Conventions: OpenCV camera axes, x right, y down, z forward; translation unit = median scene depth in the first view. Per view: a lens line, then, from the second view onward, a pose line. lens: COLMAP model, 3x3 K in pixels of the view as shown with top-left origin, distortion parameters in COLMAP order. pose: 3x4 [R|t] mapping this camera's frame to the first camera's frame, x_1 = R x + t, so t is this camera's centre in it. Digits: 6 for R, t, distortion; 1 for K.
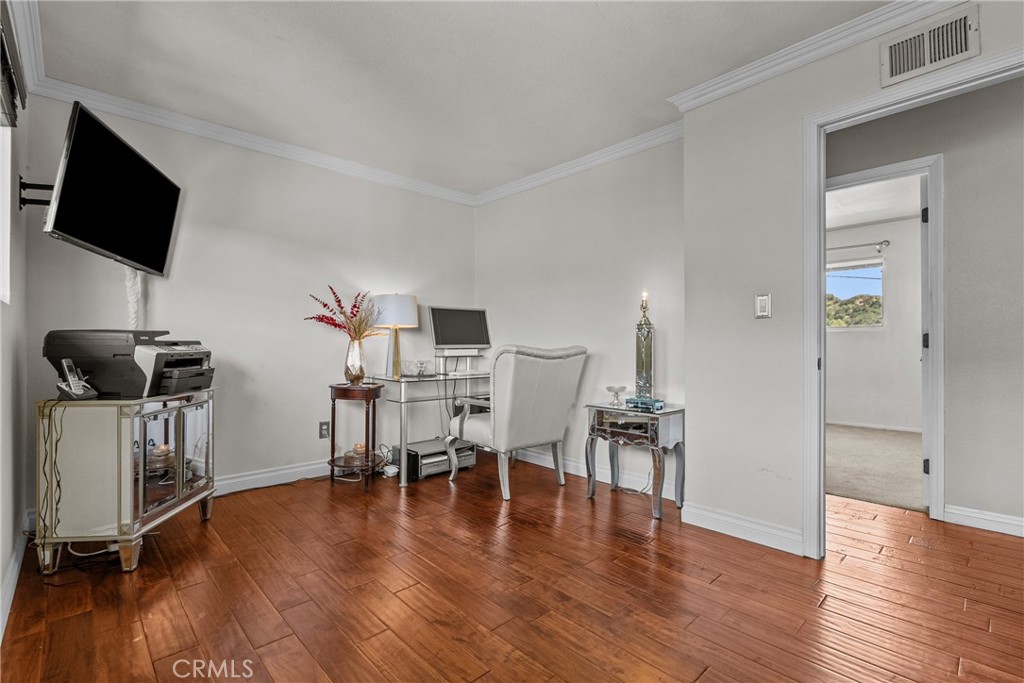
lens RADIAL K [[467.0, 0, 504.9], [0, 467.0, 344.7], [0, 0, 1]] dist [0.001592, 0.001387]
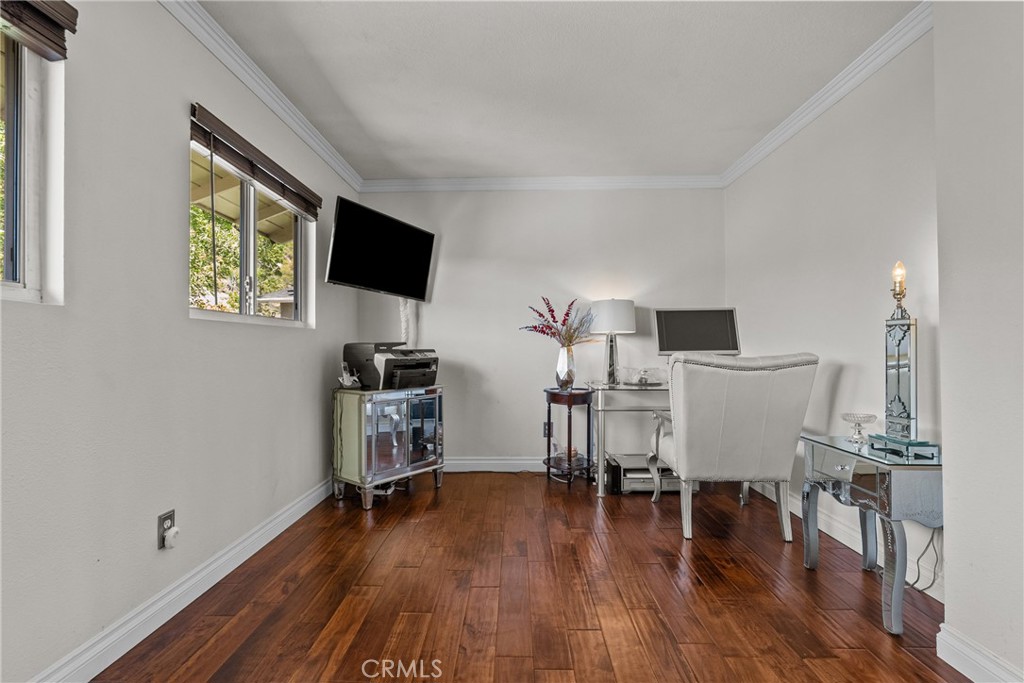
lens RADIAL K [[467.9, 0, 508.7], [0, 467.9, 342.6], [0, 0, 1]] dist [-0.000727, 0.001079]
pose [[0.722154, -0.013054, -0.691609, 0.322645], [0.005094, 0.999895, -0.013553, -0.006003], [0.691713, 0.006265, 0.722145, 0.161074]]
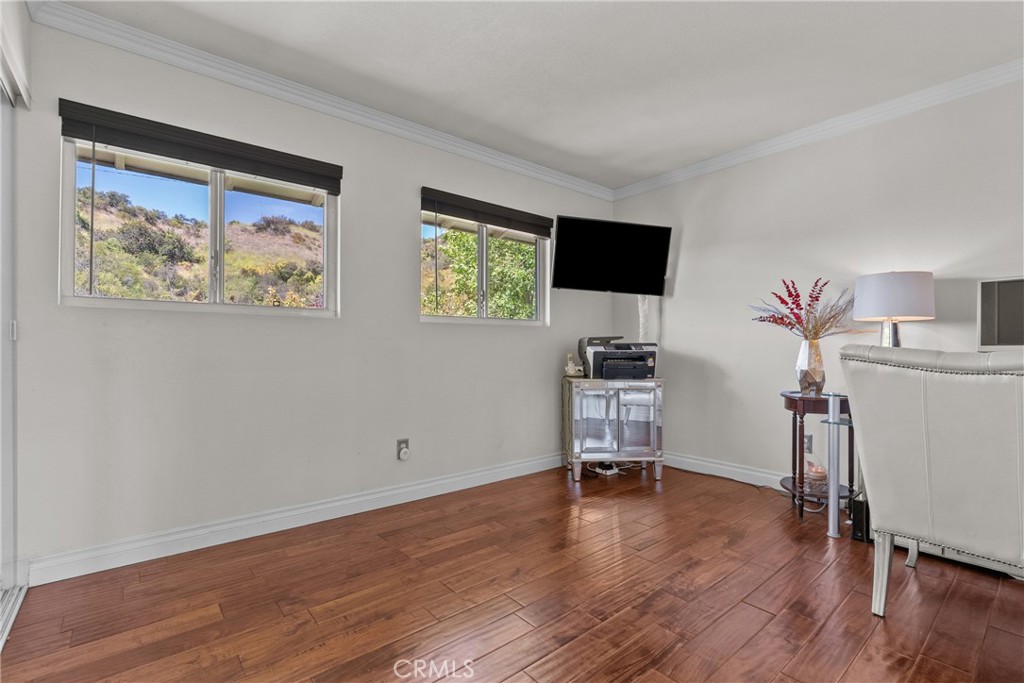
lens RADIAL K [[467.9, 0, 508.7], [0, 467.9, 342.6], [0, 0, 1]] dist [-0.000727, 0.001079]
pose [[-0.051497, -0.010607, -0.998617, 0.552147], [-0.001058, 0.999944, -0.010567, 0.004132], [0.998673, 0.000513, -0.051506, 0.525714]]
